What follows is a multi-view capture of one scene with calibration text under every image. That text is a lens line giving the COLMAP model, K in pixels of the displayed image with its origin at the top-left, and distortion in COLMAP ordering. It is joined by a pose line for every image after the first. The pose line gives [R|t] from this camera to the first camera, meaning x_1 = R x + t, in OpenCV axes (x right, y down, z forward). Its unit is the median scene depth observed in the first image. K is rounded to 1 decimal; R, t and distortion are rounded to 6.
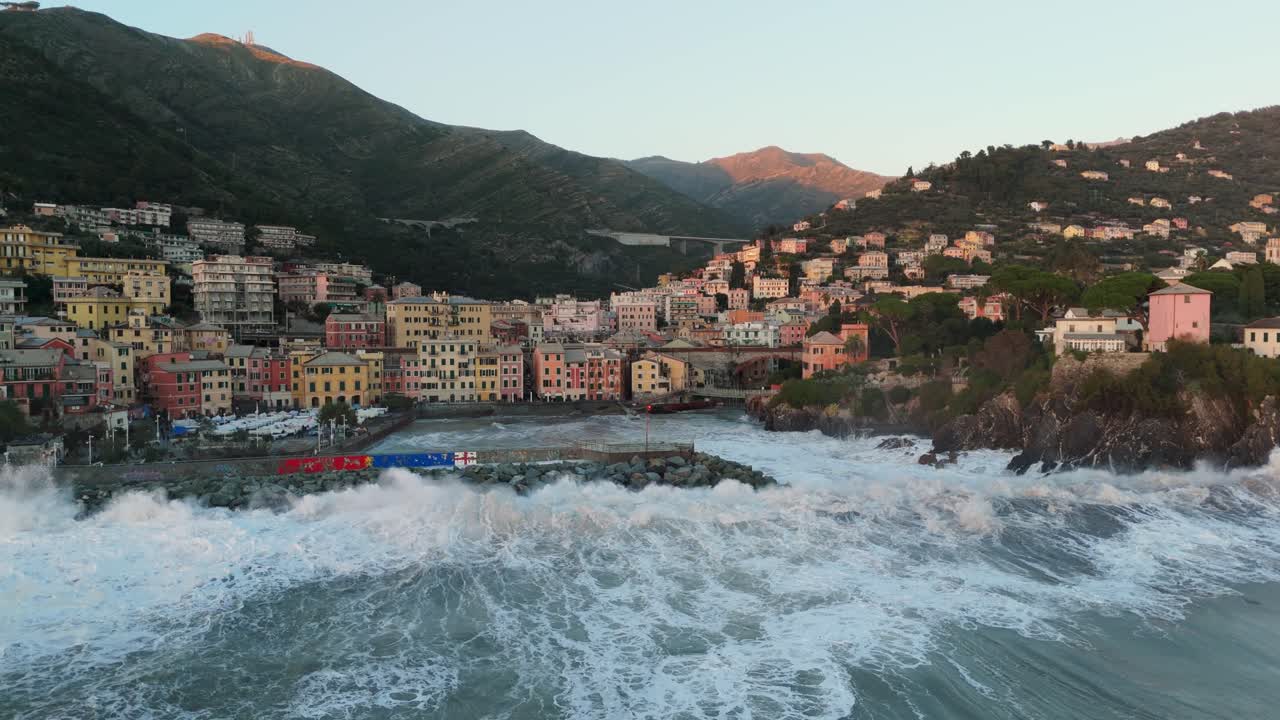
lens RADIAL K [[933.0, 0, 640.0], [0, 933.0, 360.0], [0, 0, 1]] dist [0.104404, -0.120311]
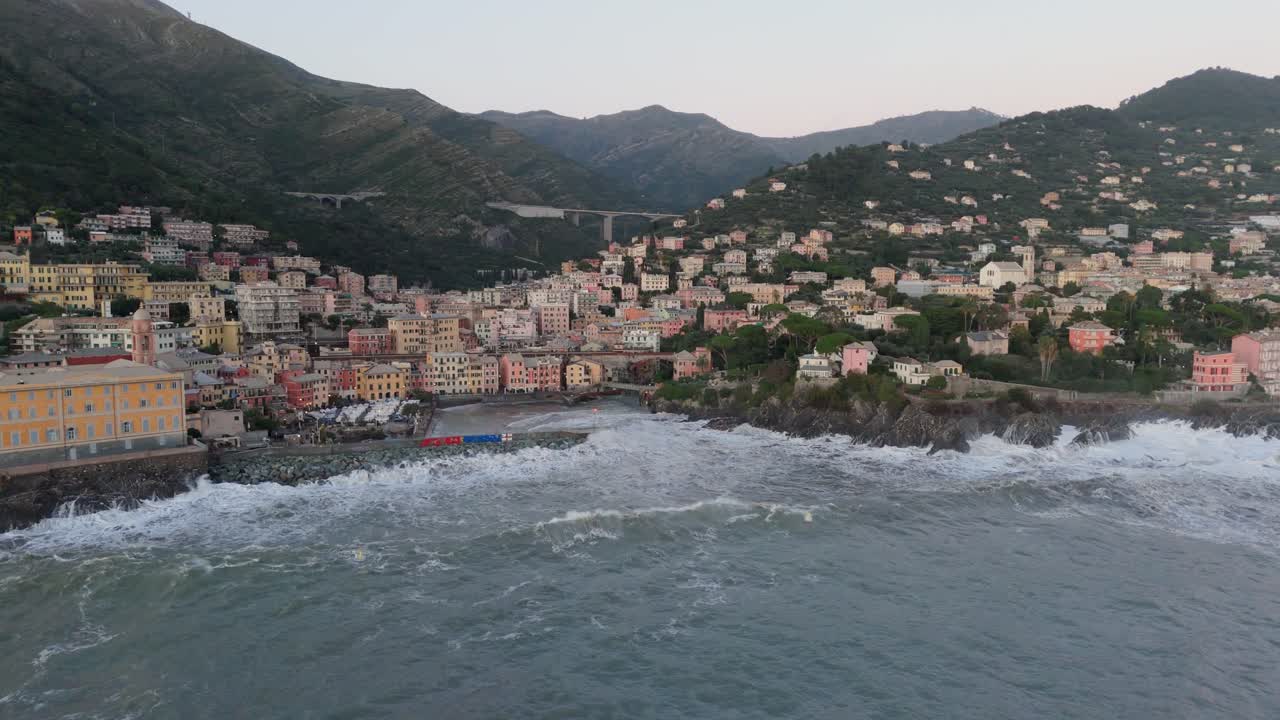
lens RADIAL K [[933.0, 0, 640.0], [0, 933.0, 360.0], [0, 0, 1]] dist [0.104404, -0.120311]
pose [[0.992433, -0.004410, 0.122711, -0.036644], [-0.002480, 0.998431, 0.055943, -0.044462], [-0.122765, -0.055824, 0.990864, -0.262239]]
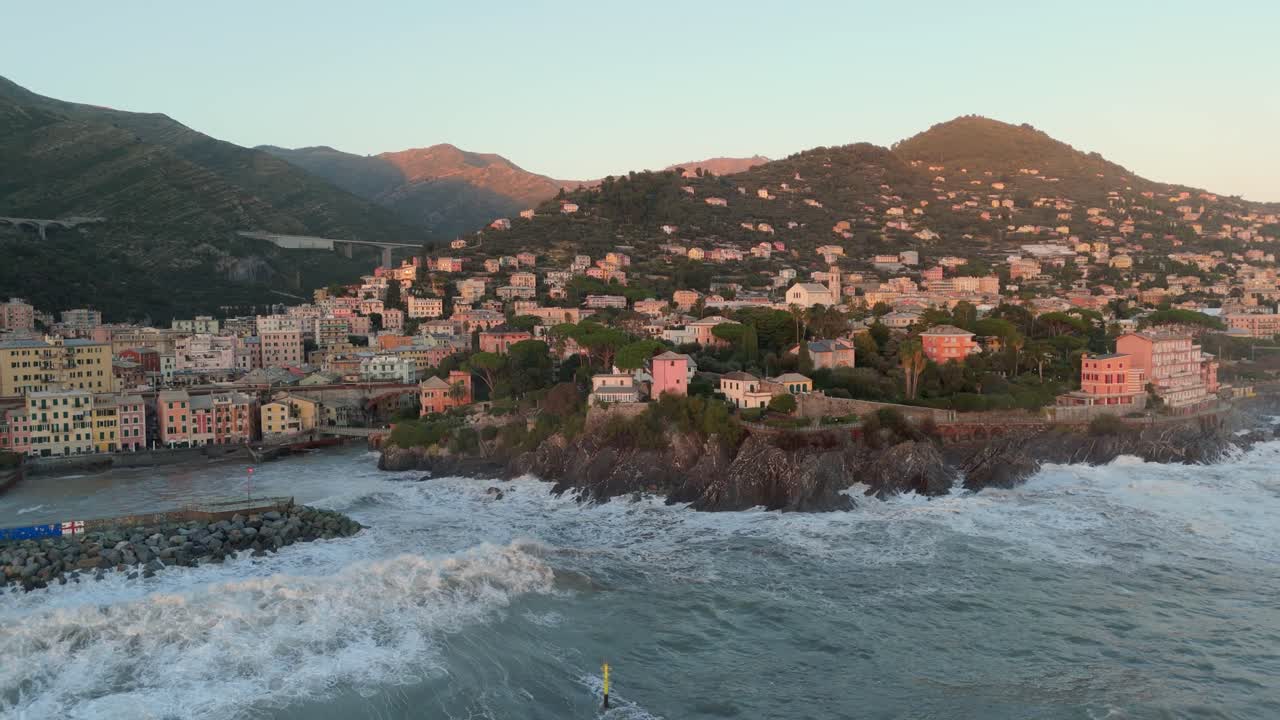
lens RADIAL K [[933.0, 0, 640.0], [0, 933.0, 360.0], [0, 0, 1]] dist [0.104404, -0.120311]
pose [[0.944821, -0.023799, 0.326722, 0.022835], [0.022054, 0.999716, 0.009046, -0.023461], [-0.326845, -0.001342, 0.945077, -0.080459]]
